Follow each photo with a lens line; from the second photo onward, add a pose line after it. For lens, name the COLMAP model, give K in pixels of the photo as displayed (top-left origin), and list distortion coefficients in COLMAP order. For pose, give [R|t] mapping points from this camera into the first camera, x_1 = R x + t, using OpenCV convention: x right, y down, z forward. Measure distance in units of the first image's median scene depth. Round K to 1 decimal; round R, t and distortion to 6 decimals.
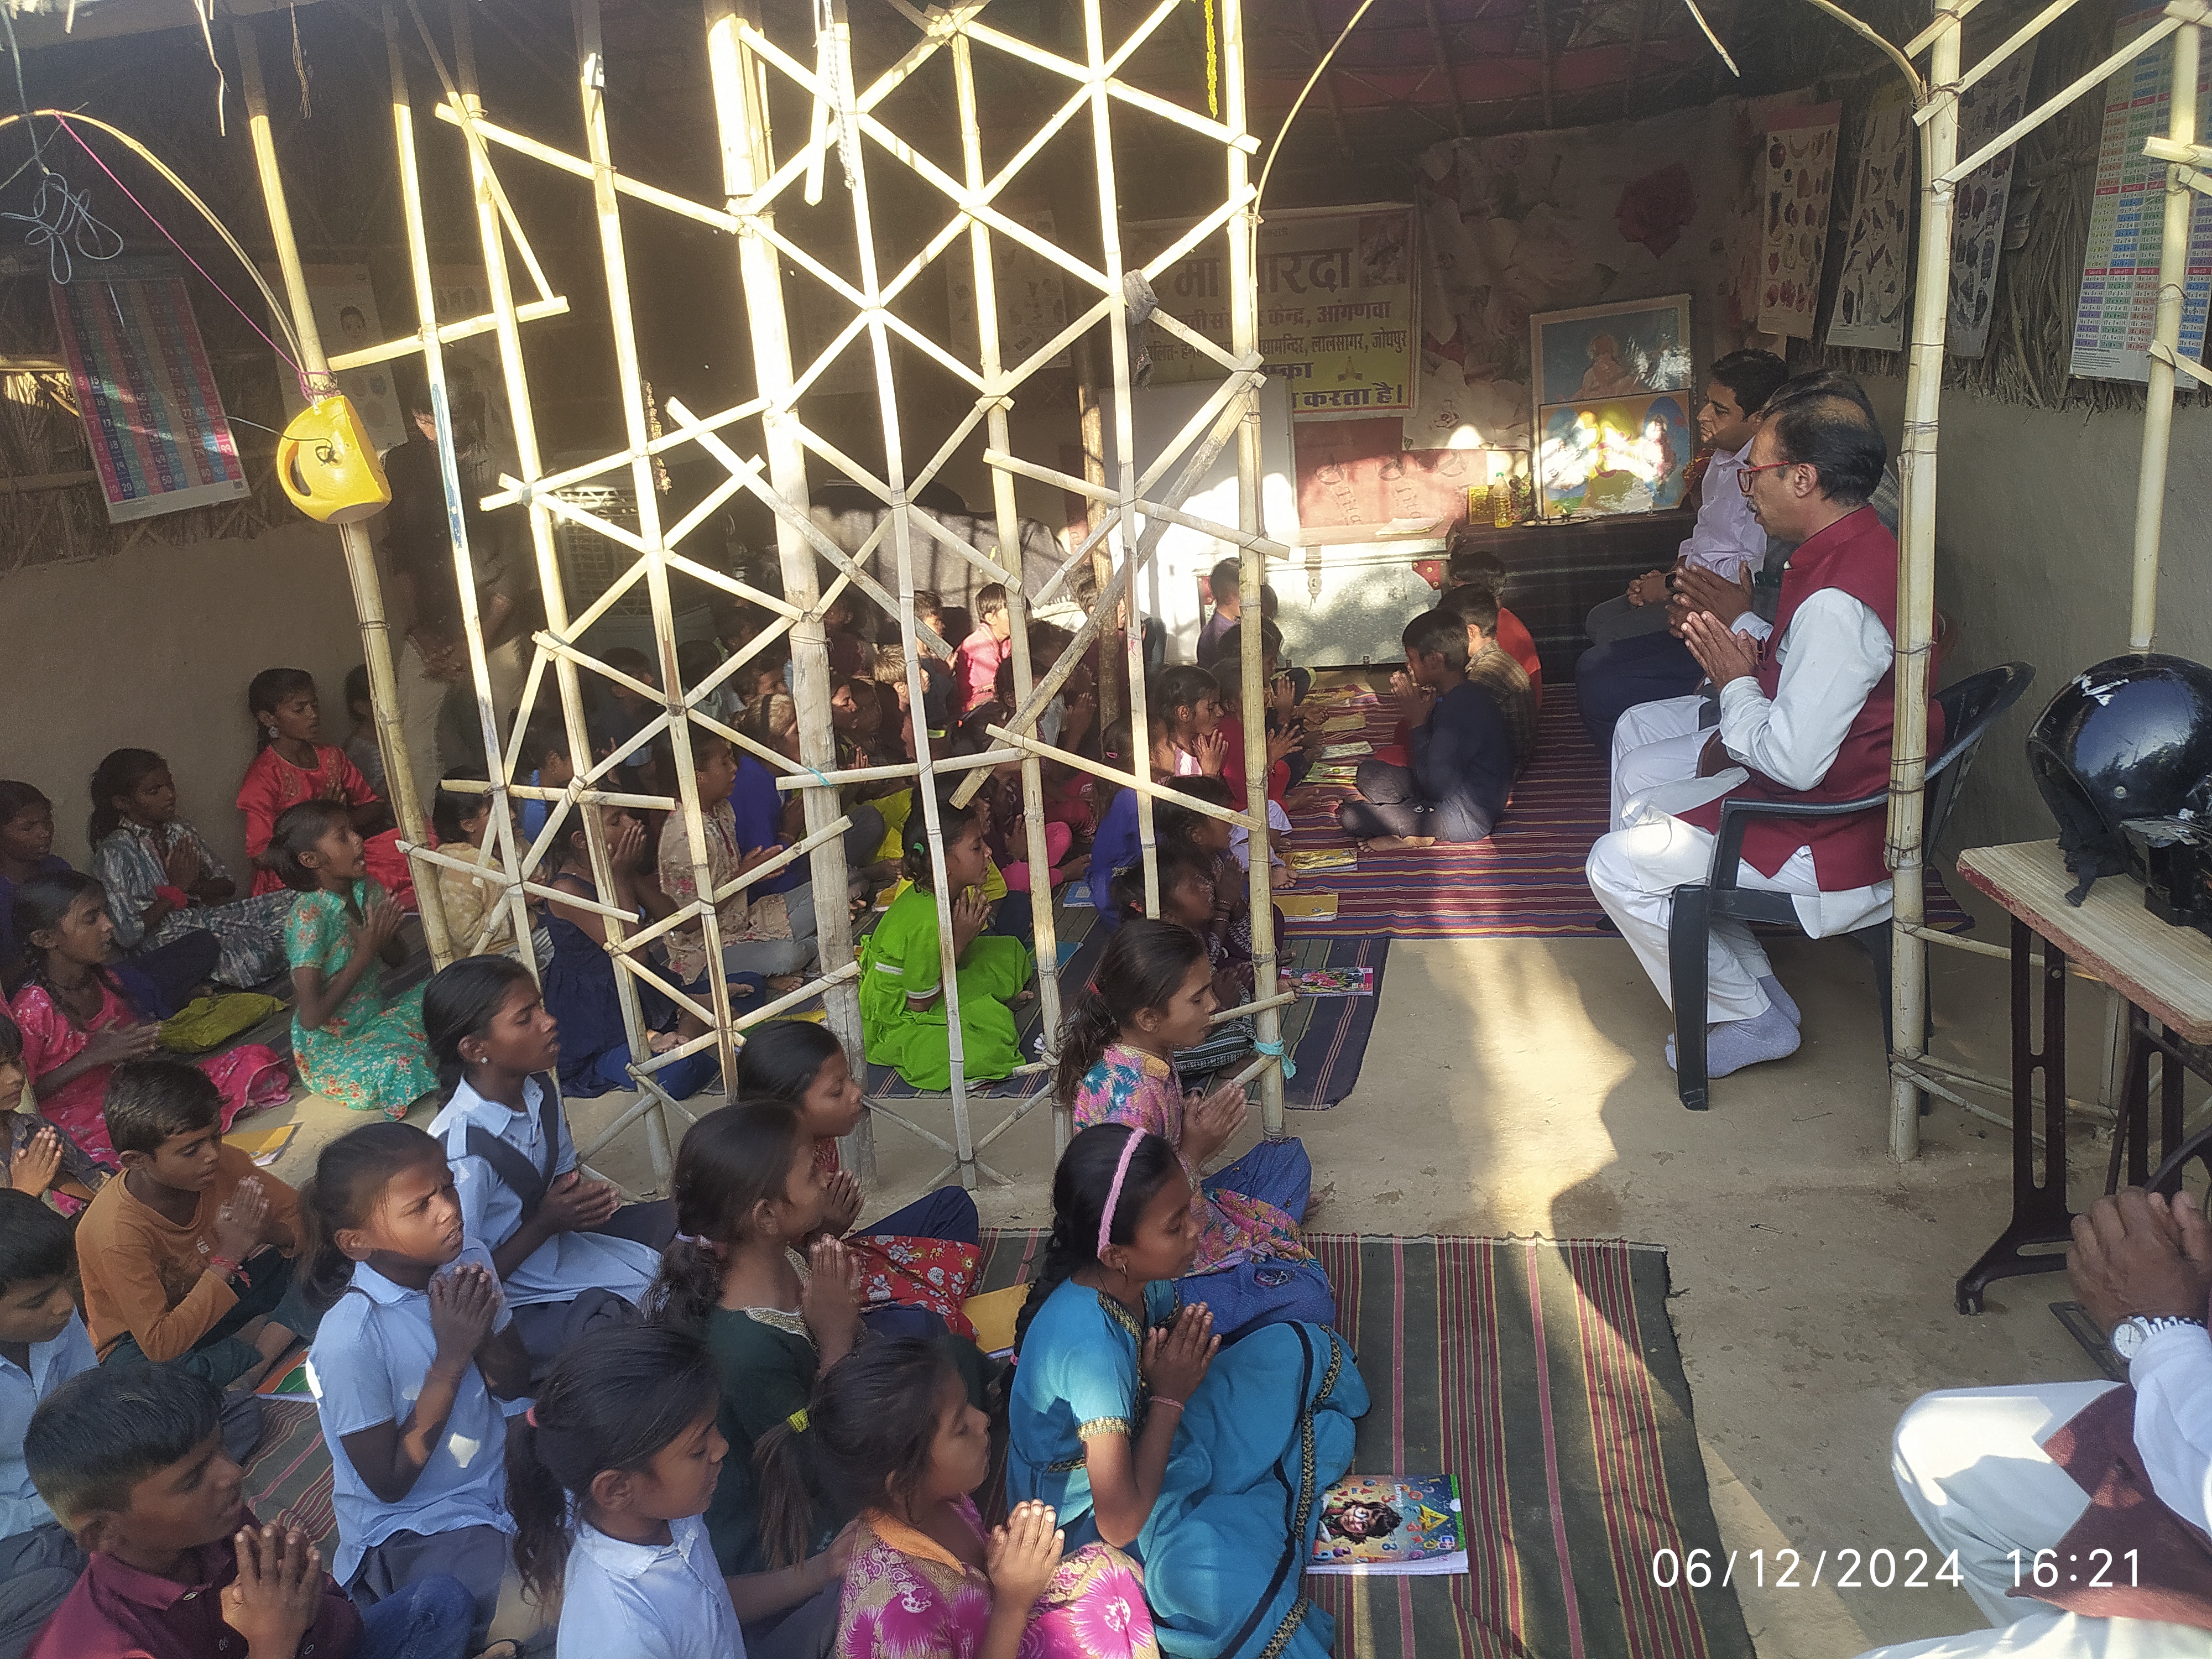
lens RADIAL K [[1669.9, 0, 1106.0], [0, 1669.9, 829.5], [0, 0, 1]] dist [0.002431, 0.003092]
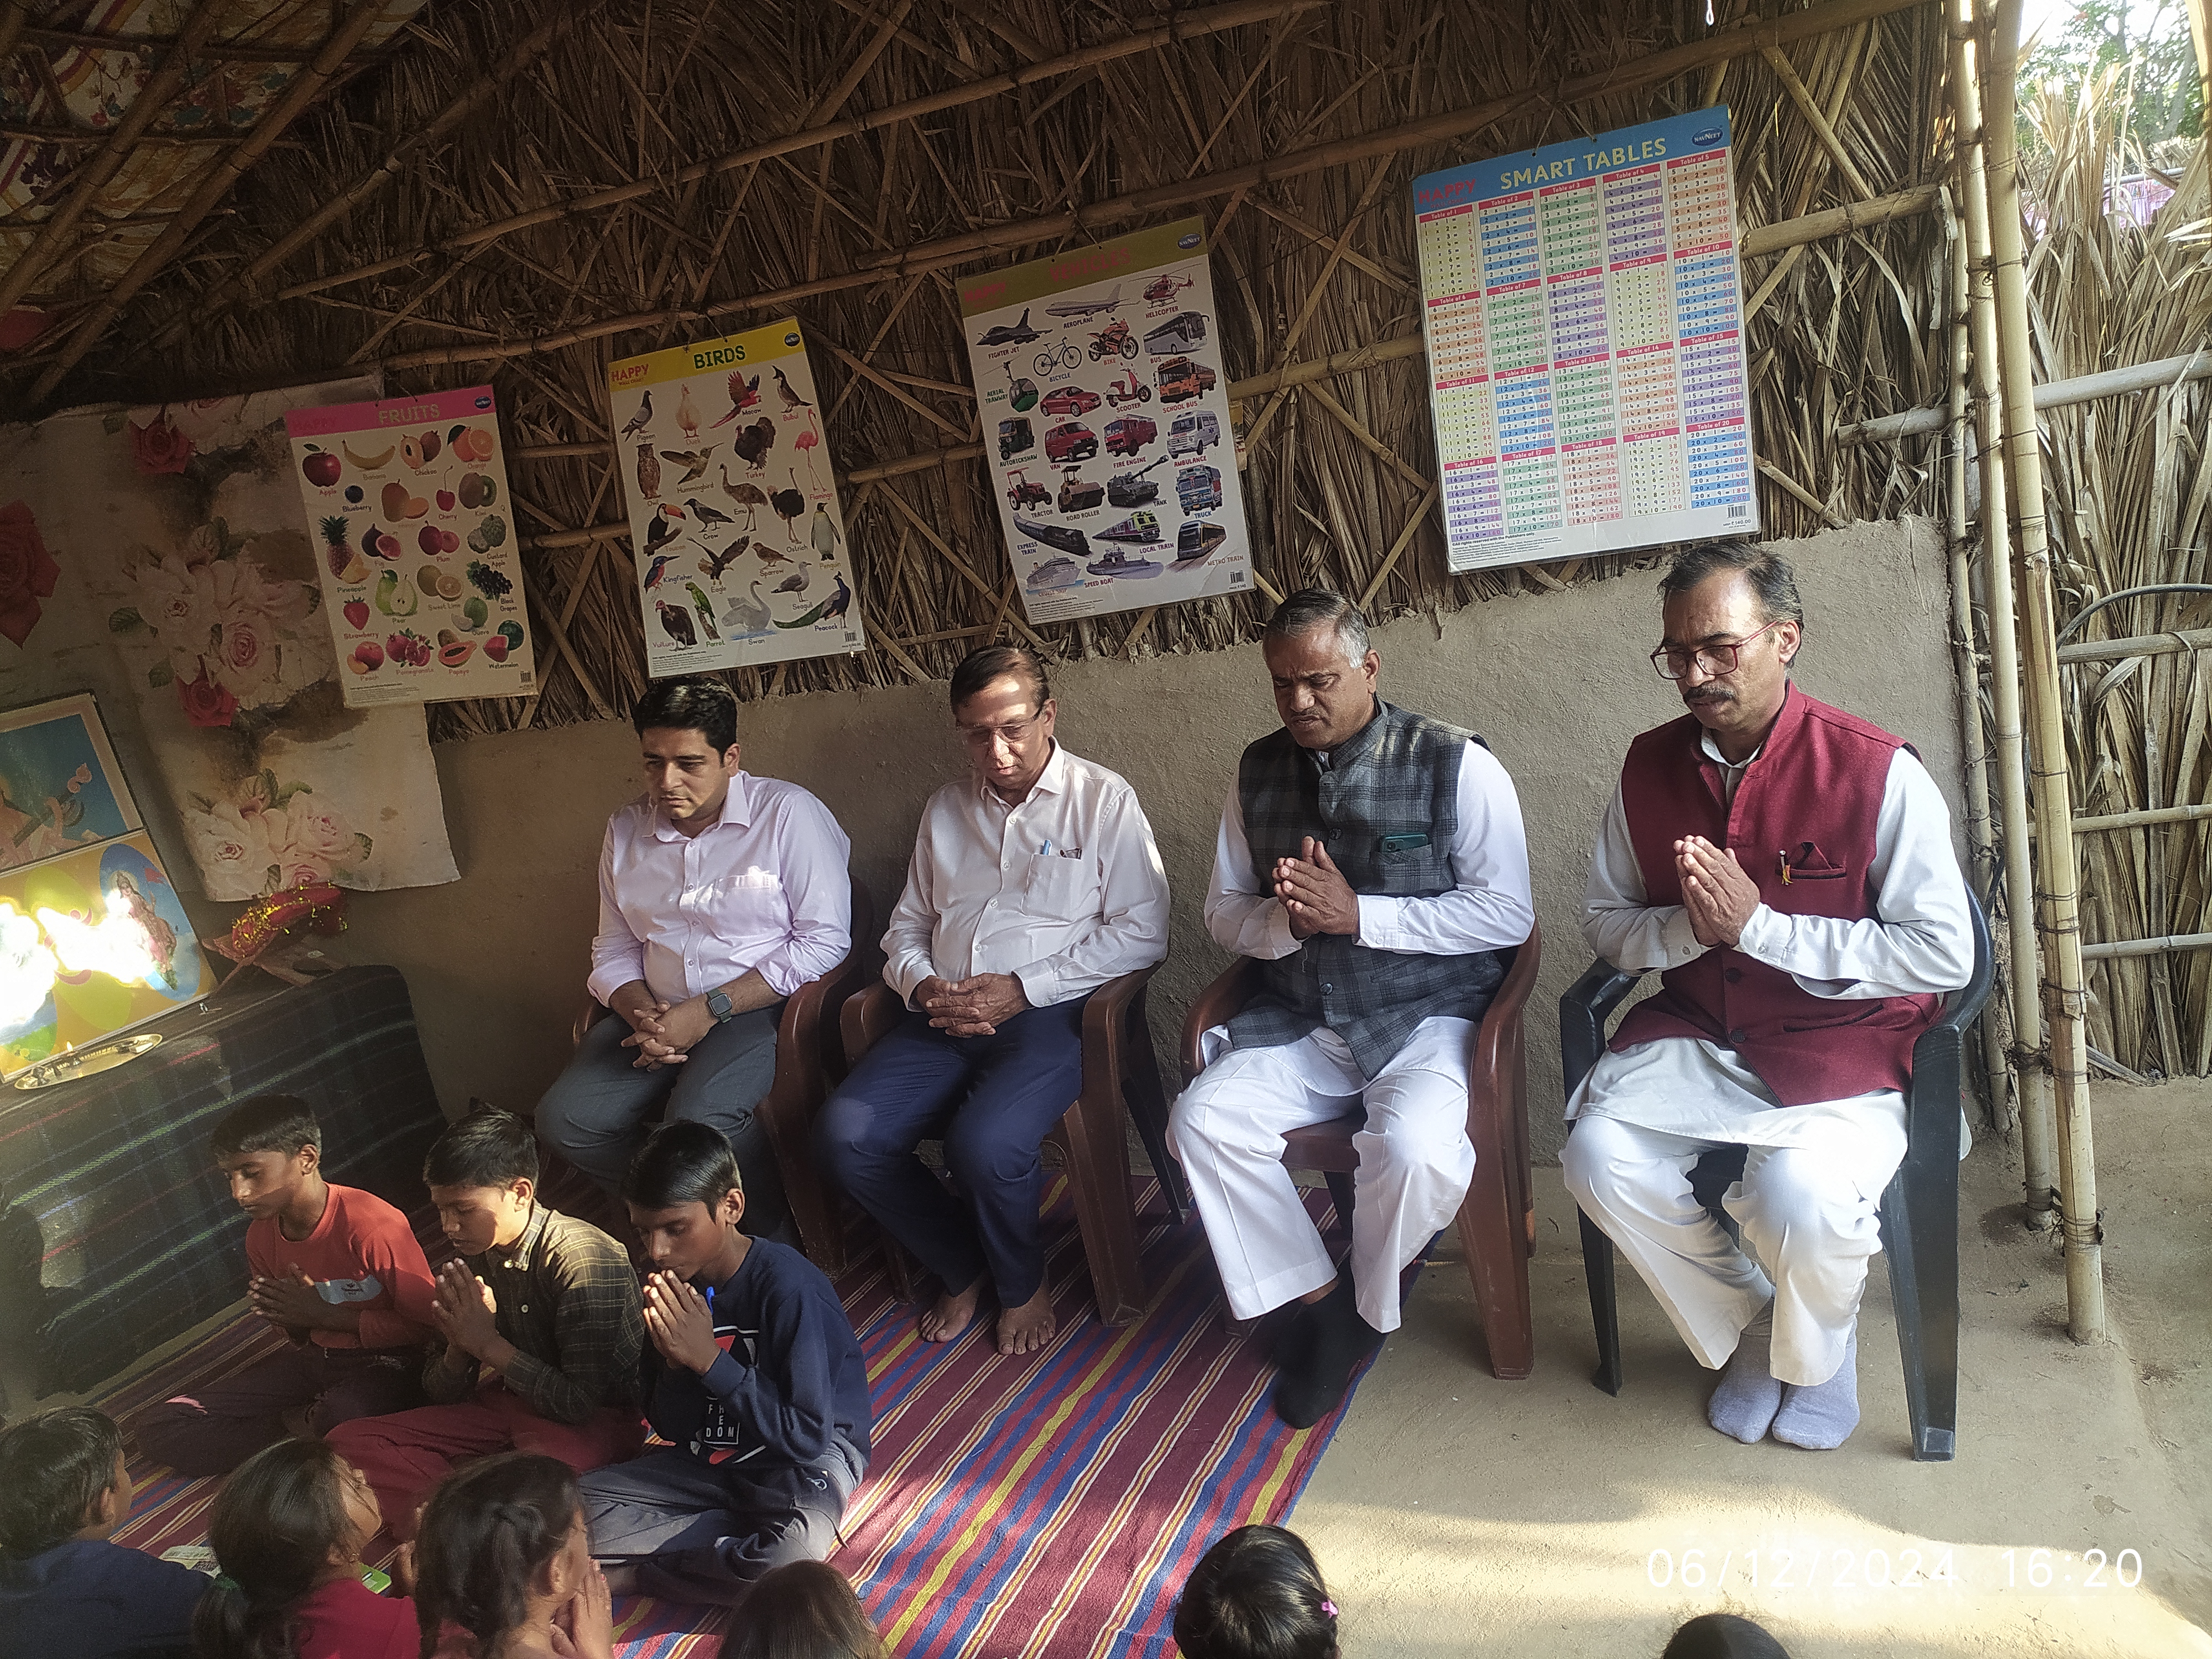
lens RADIAL K [[1669.9, 0, 1106.0], [0, 1669.9, 829.5], [0, 0, 1]] dist [0.002431, 0.003092]
pose [[0.206952, -0.149493, 0.966862, -0.216459], [0.423147, 0.904718, 0.049312, -0.150749], [-0.882110, 0.398919, 0.250491, 0.554780]]
